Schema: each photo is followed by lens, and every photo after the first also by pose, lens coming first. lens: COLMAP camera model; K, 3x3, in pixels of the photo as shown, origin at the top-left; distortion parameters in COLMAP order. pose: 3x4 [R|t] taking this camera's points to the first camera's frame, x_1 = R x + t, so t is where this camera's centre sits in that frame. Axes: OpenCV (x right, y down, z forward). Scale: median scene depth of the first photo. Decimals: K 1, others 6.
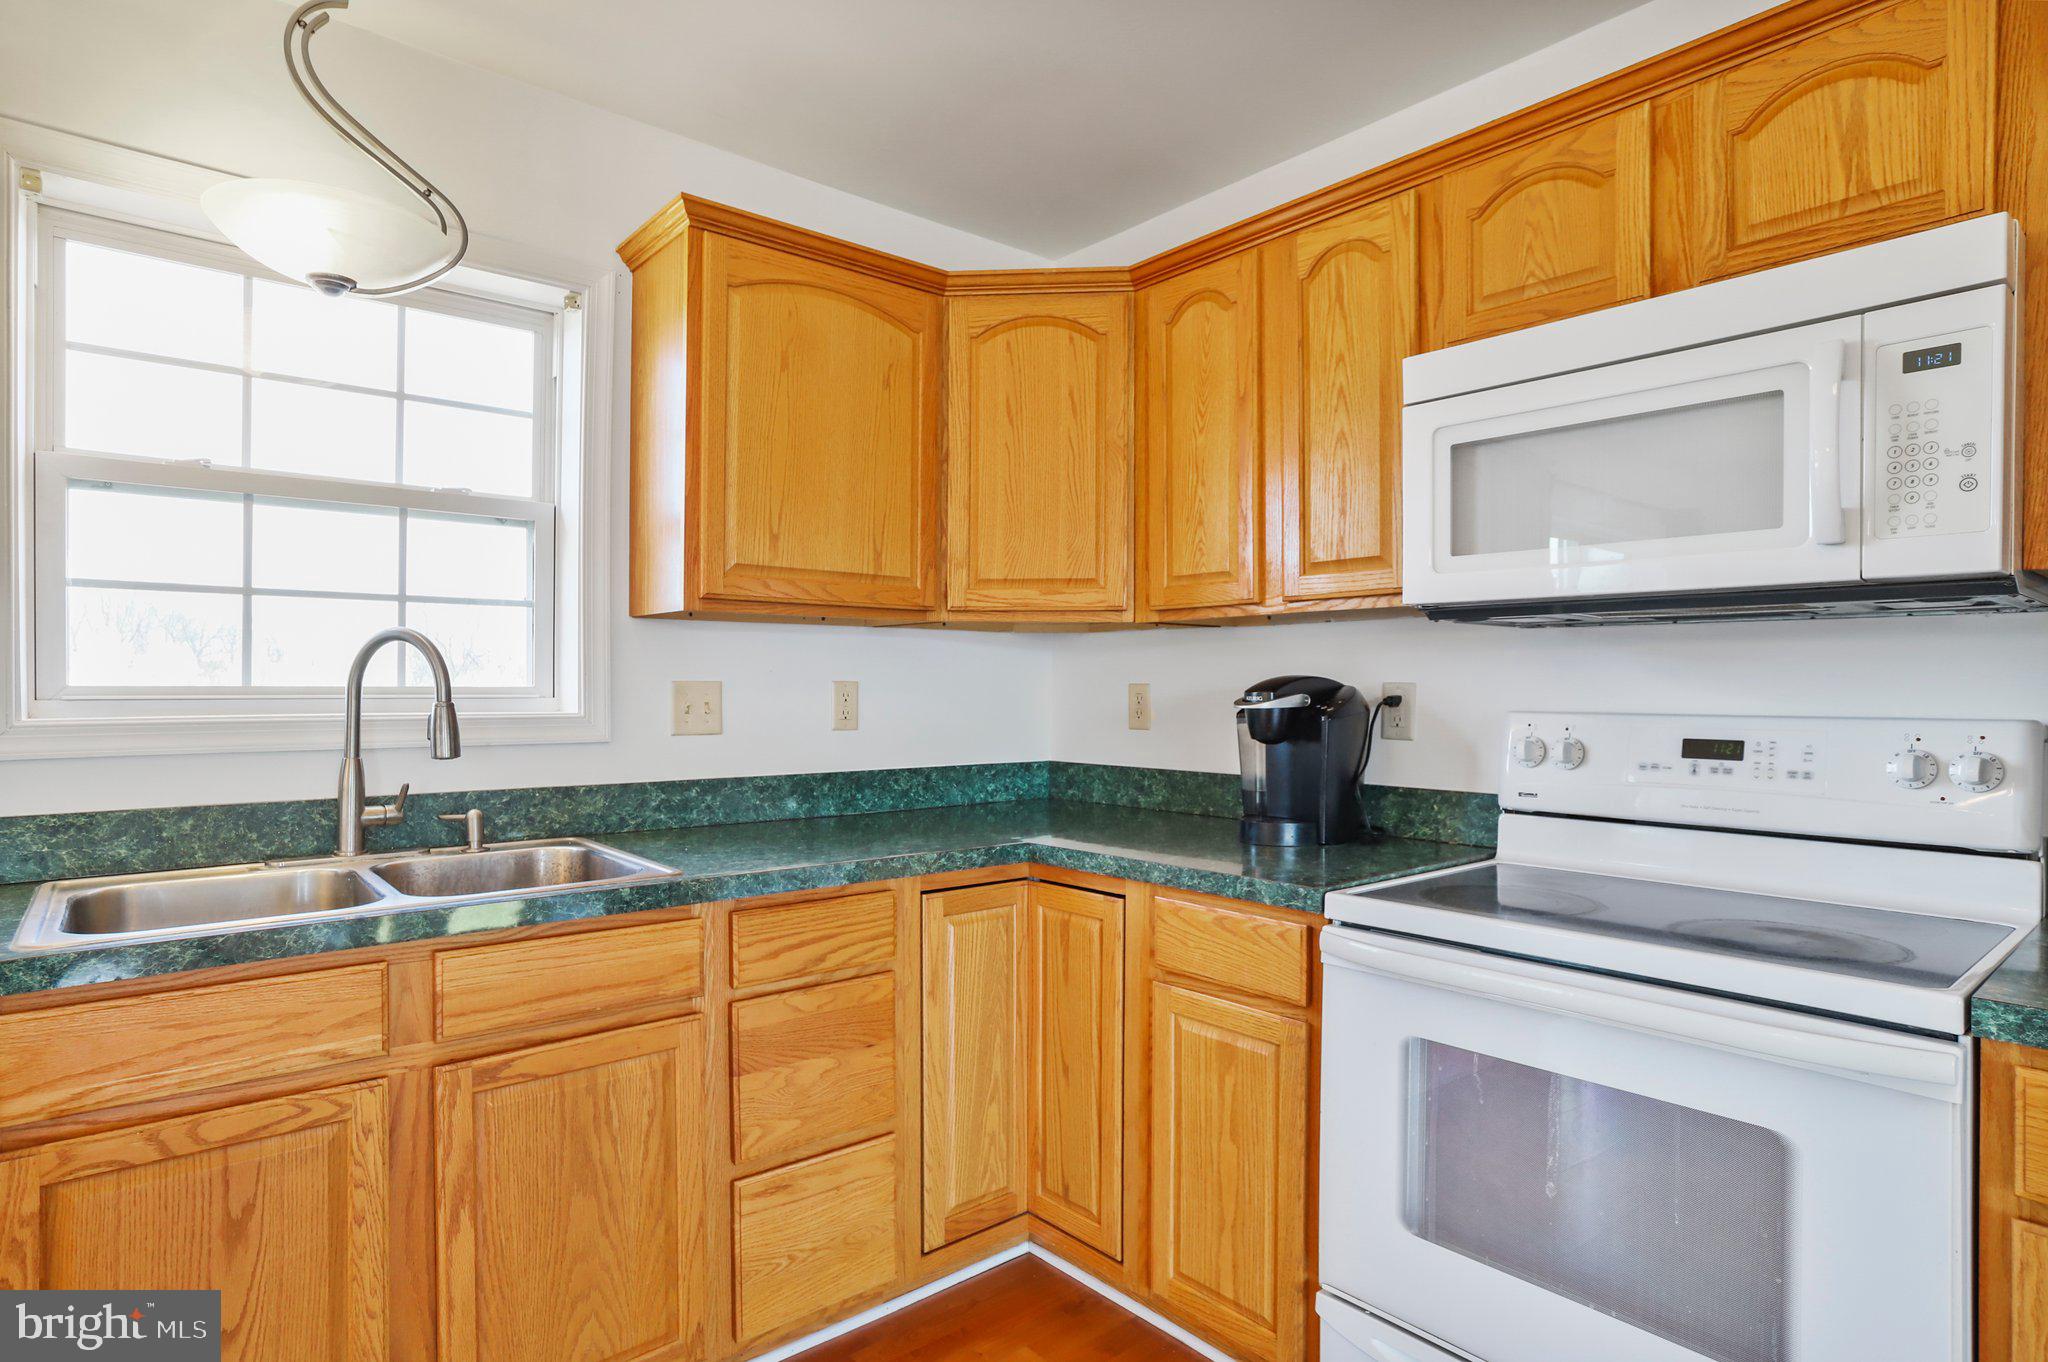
lens RADIAL K [[1068.2, 0, 1014.3], [0, 1068.2, 683.6], [0, 0, 1]] dist [-0.033226, 0.003173]
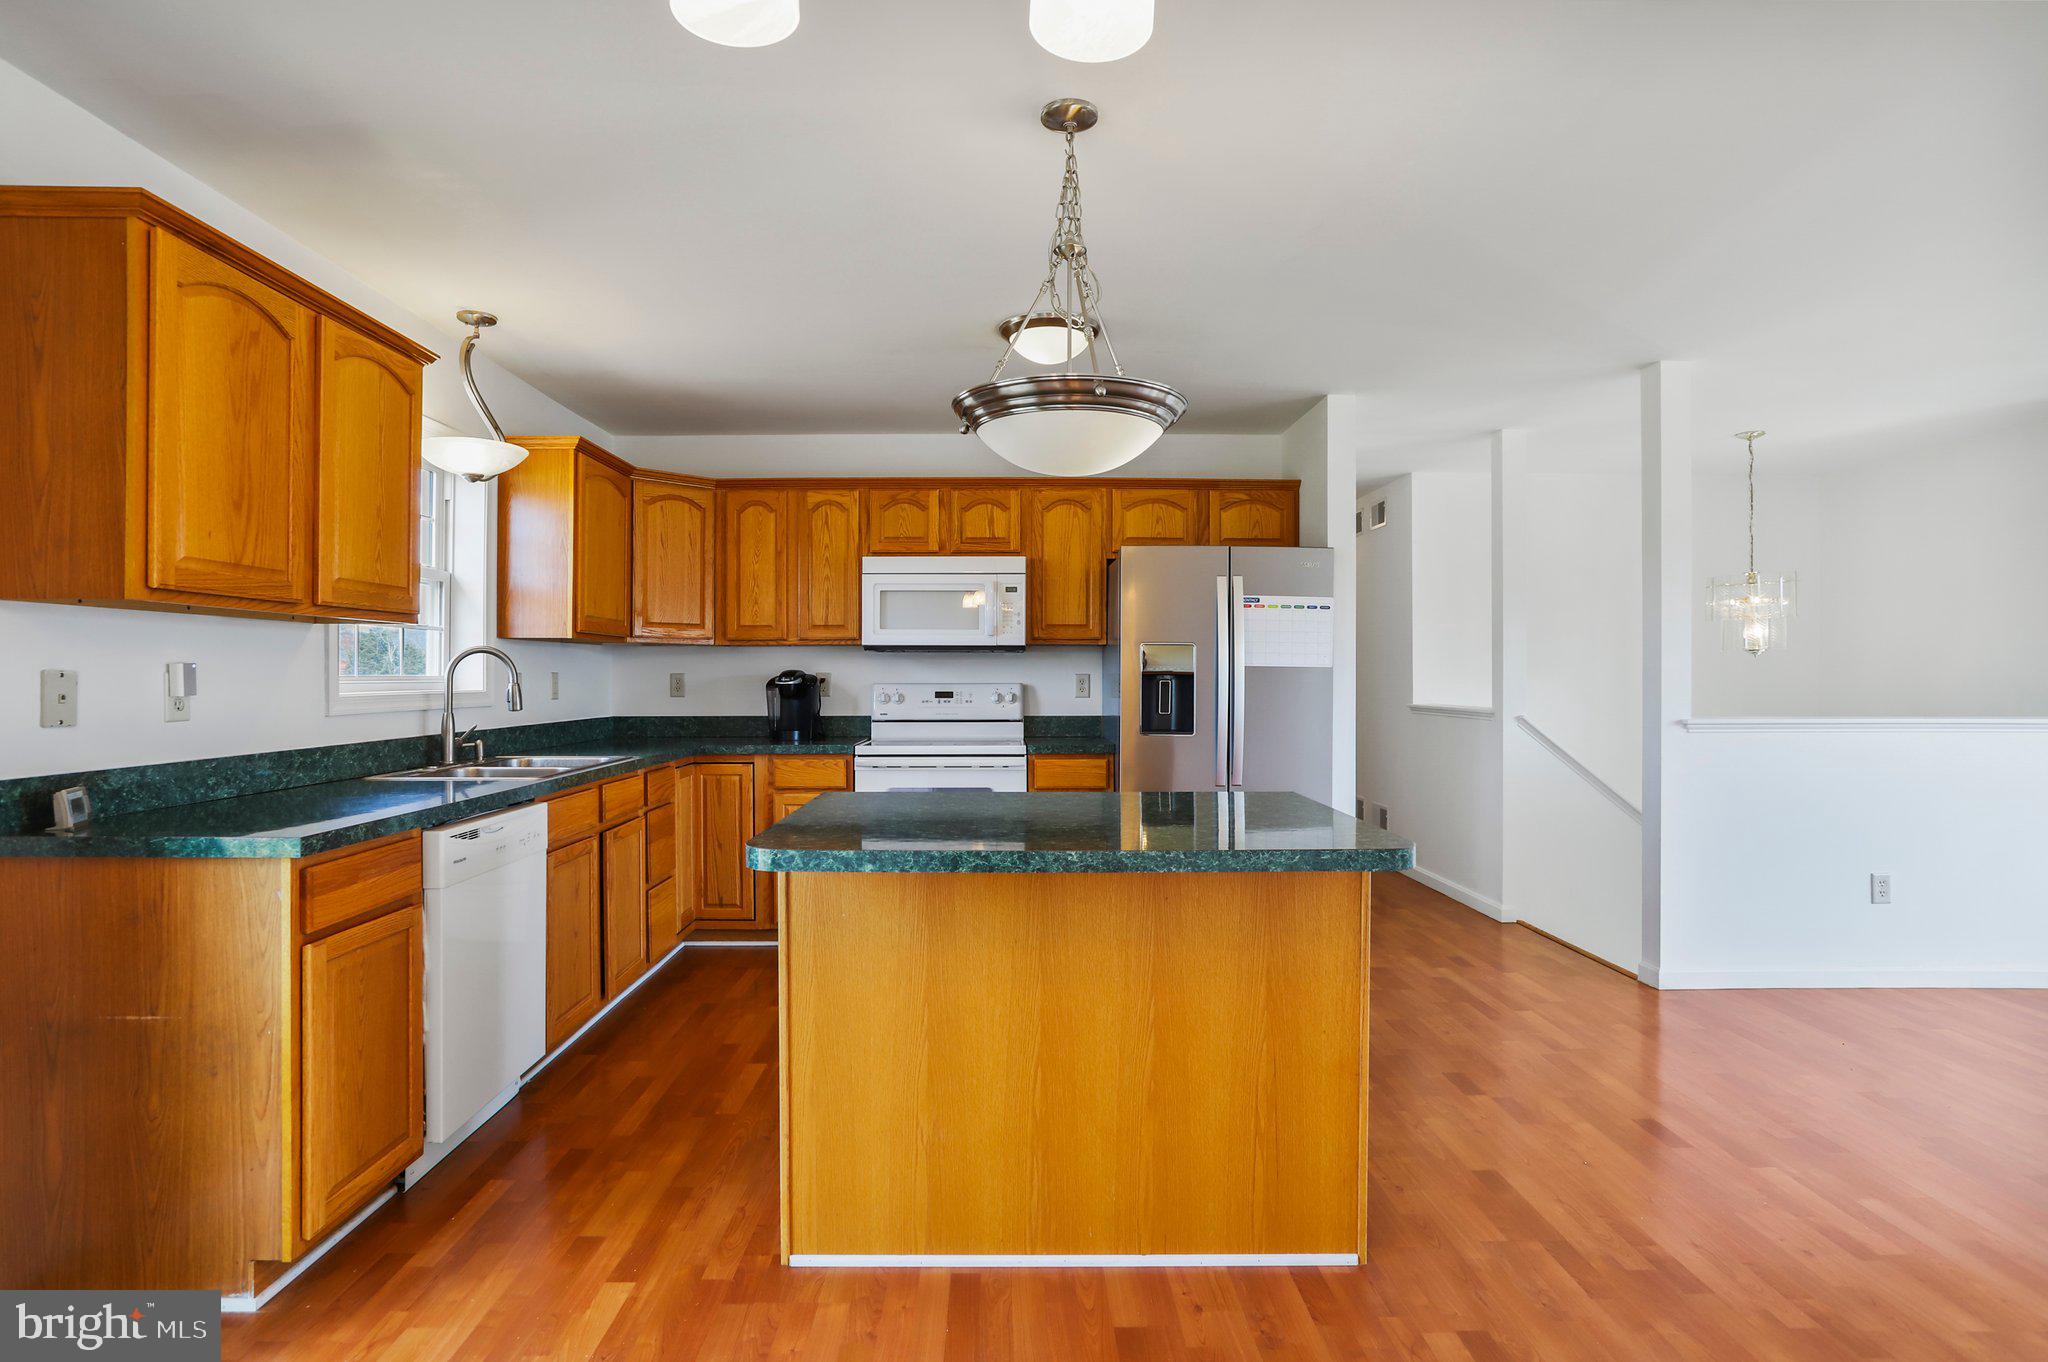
lens RADIAL K [[1068.2, 0, 1025.8], [0, 1068.2, 684.9], [0, 0, 1]] dist [-0.033226, 0.003173]
pose [[0.622631, -0.009307, 0.782461, -1.415715], [0.004859, 0.999956, 0.008028, 0.008642], [-0.782501, -0.001196, 0.622648, -0.979253]]
